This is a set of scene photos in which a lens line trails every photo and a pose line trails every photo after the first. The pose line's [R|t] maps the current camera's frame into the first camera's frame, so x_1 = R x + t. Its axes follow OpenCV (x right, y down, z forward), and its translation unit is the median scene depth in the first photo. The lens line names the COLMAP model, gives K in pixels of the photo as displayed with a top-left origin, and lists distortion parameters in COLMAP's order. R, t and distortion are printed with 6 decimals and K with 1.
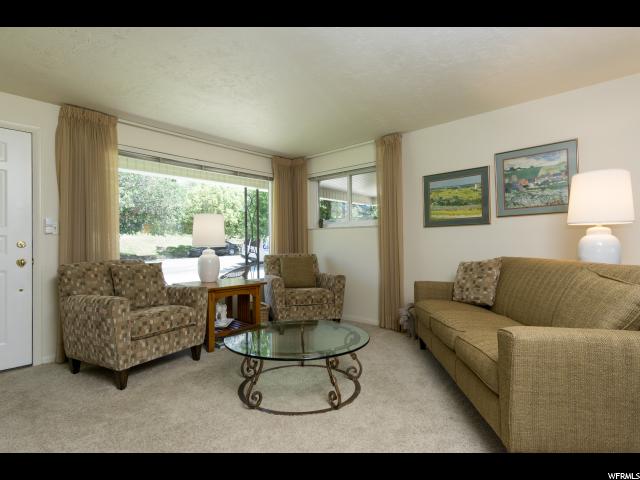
lens RADIAL K [[340.8, 0, 320.0], [0, 340.8, 240.0], [0, 0, 1]] dist [-0.001288, -0.000441]
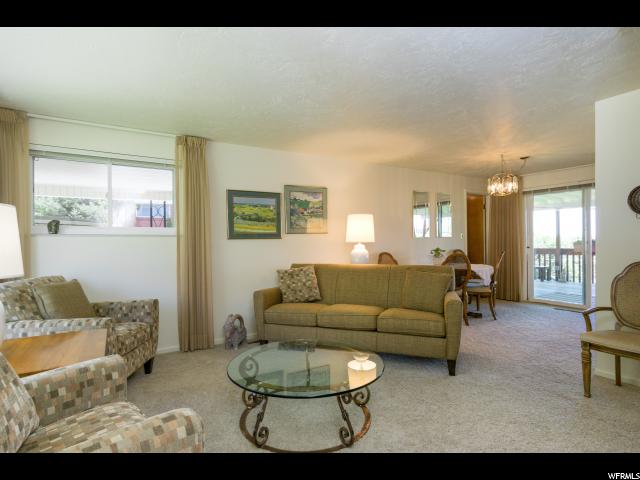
lens RADIAL K [[340.8, 0, 320.0], [0, 340.8, 240.0], [0, 0, 1]] dist [-0.001288, -0.000441]
pose [[0.269444, 0.012347, 0.962937, -0.684681], [-0.005291, 0.999922, -0.011340, -0.027323], [-0.963001, -0.002040, 0.269489, 0.504712]]
